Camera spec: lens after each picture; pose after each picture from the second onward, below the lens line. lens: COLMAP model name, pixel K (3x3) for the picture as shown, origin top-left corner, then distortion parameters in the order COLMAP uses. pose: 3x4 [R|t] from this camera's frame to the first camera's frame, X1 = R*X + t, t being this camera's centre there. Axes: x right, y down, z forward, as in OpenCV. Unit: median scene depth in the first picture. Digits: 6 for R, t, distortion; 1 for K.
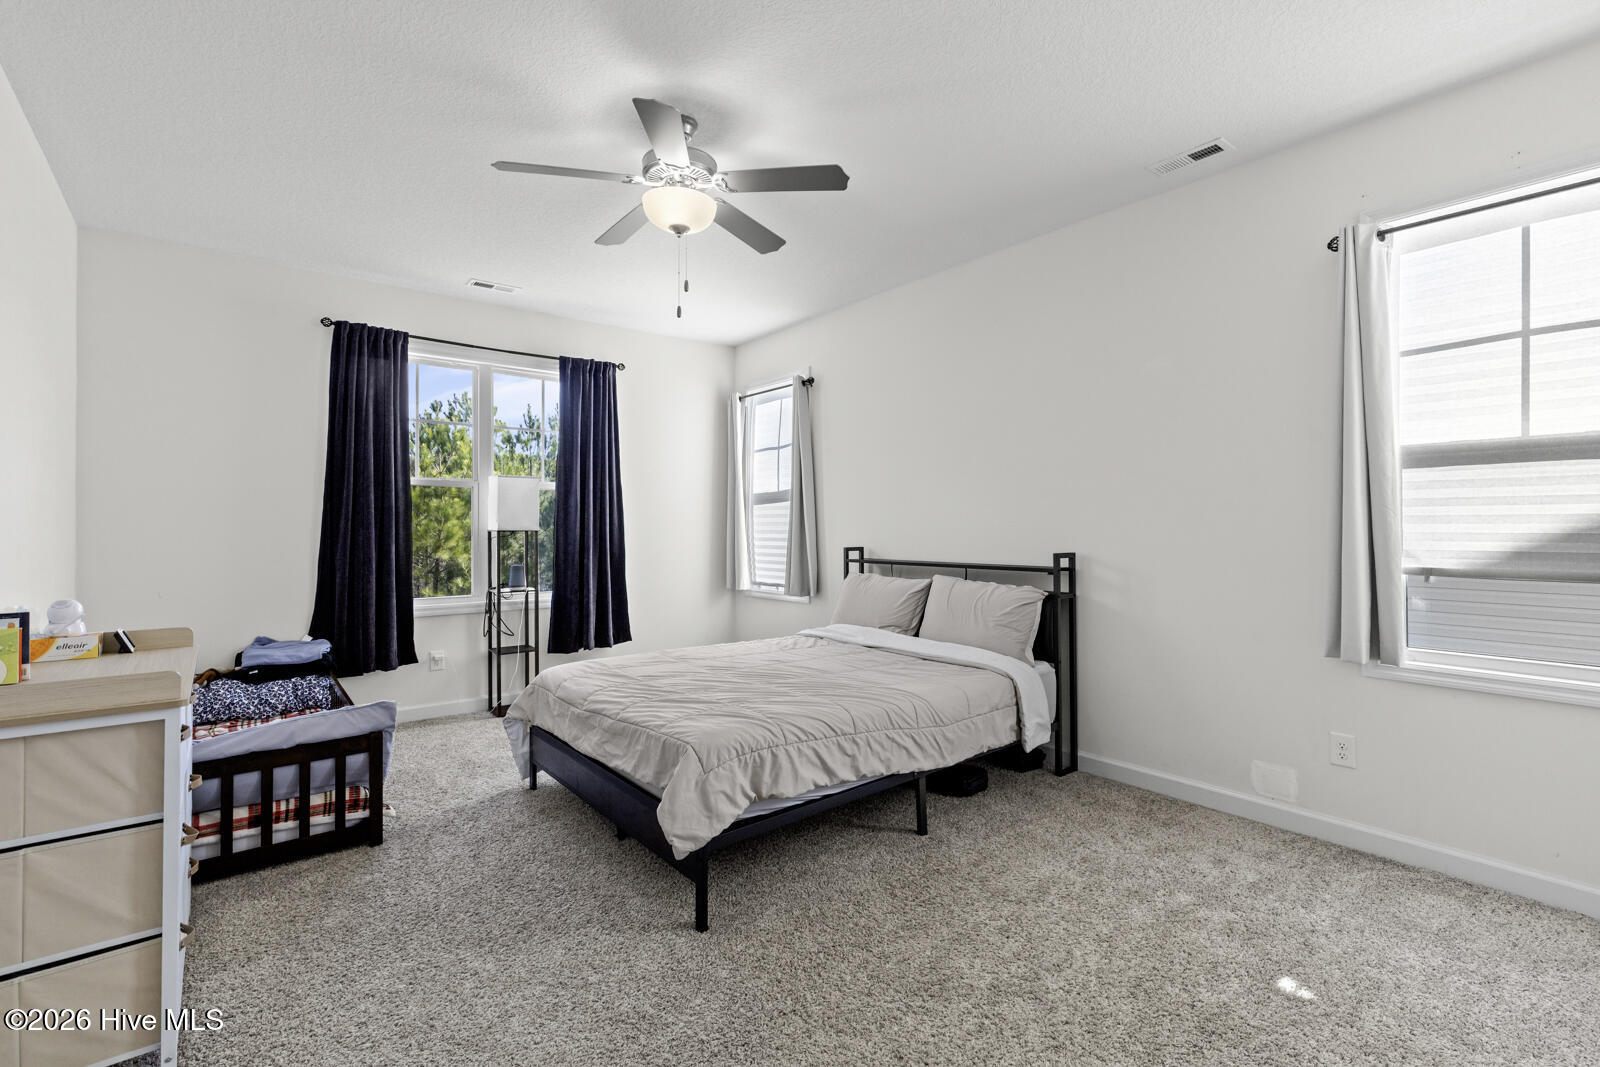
lens RADIAL K [[730.9, 0, 800.6], [0, 730.9, 529.0], [0, 0, 1]] dist [0.005740, -0.002377]
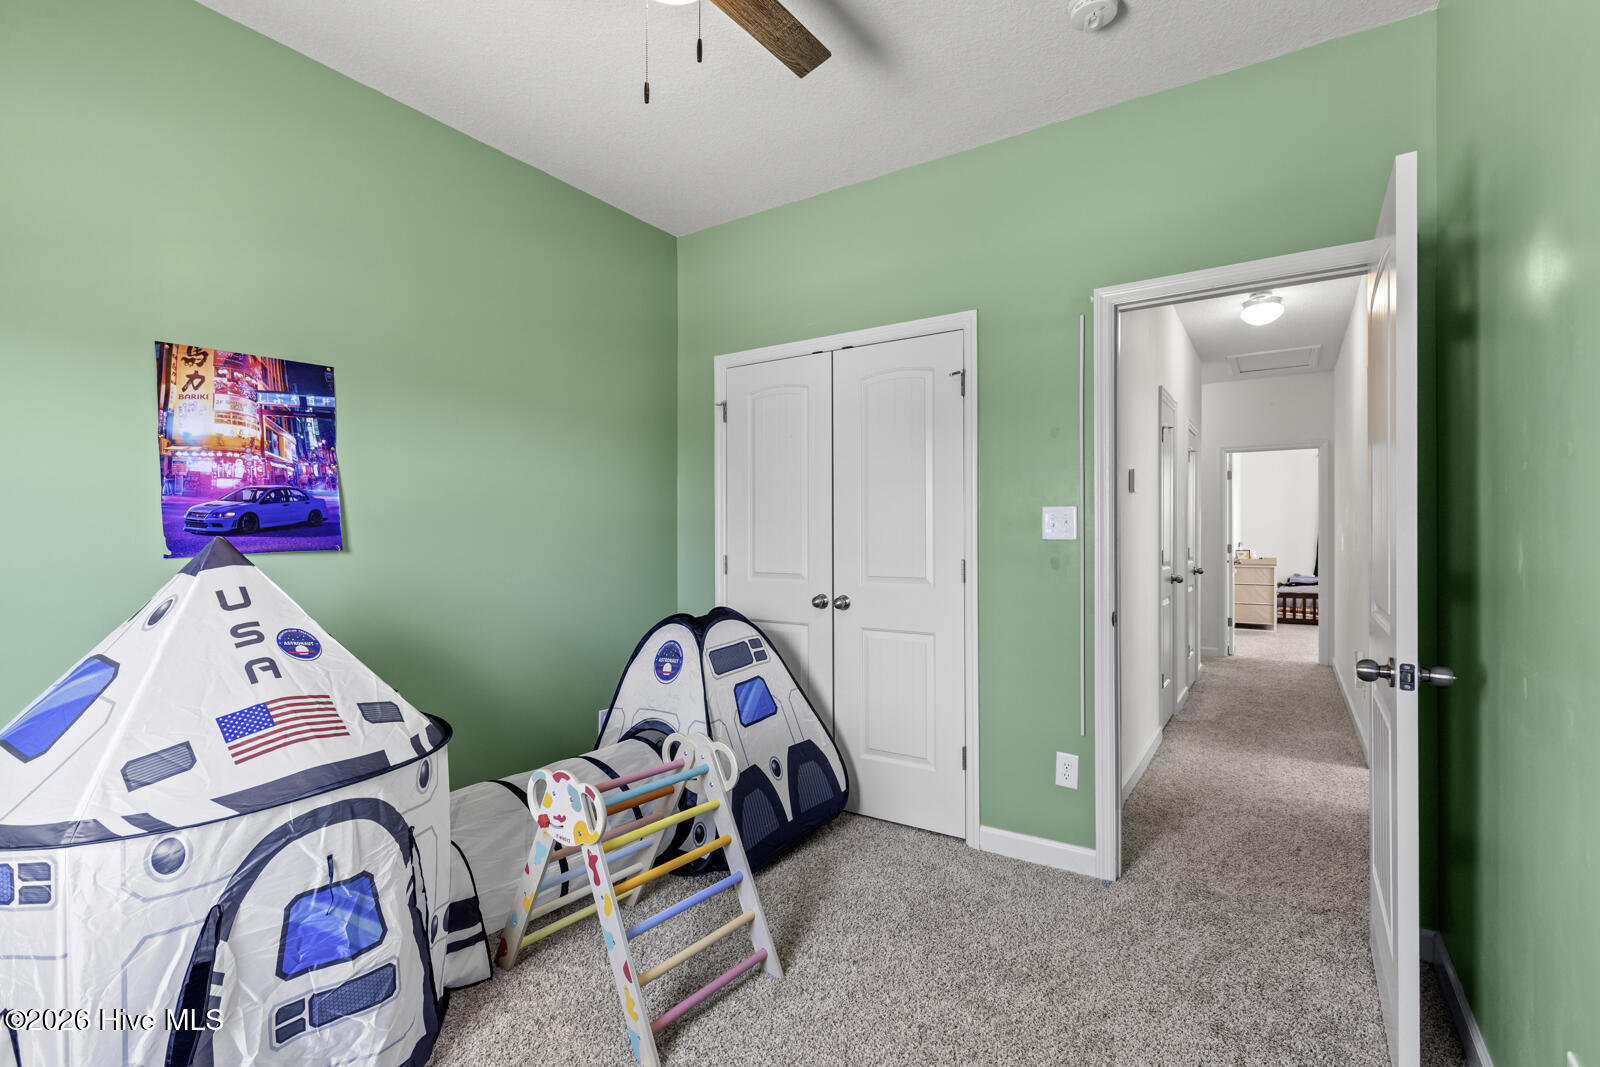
lens RADIAL K [[730.9, 0, 800.3], [0, 730.9, 537.6], [0, 0, 1]] dist [0.005740, -0.002377]
pose [[0.312315, 0.006847, -0.949954, 2.129683], [-0.004738, 0.999973, 0.005650, -0.002547], [0.949967, 0.002736, 0.312339, -2.689739]]
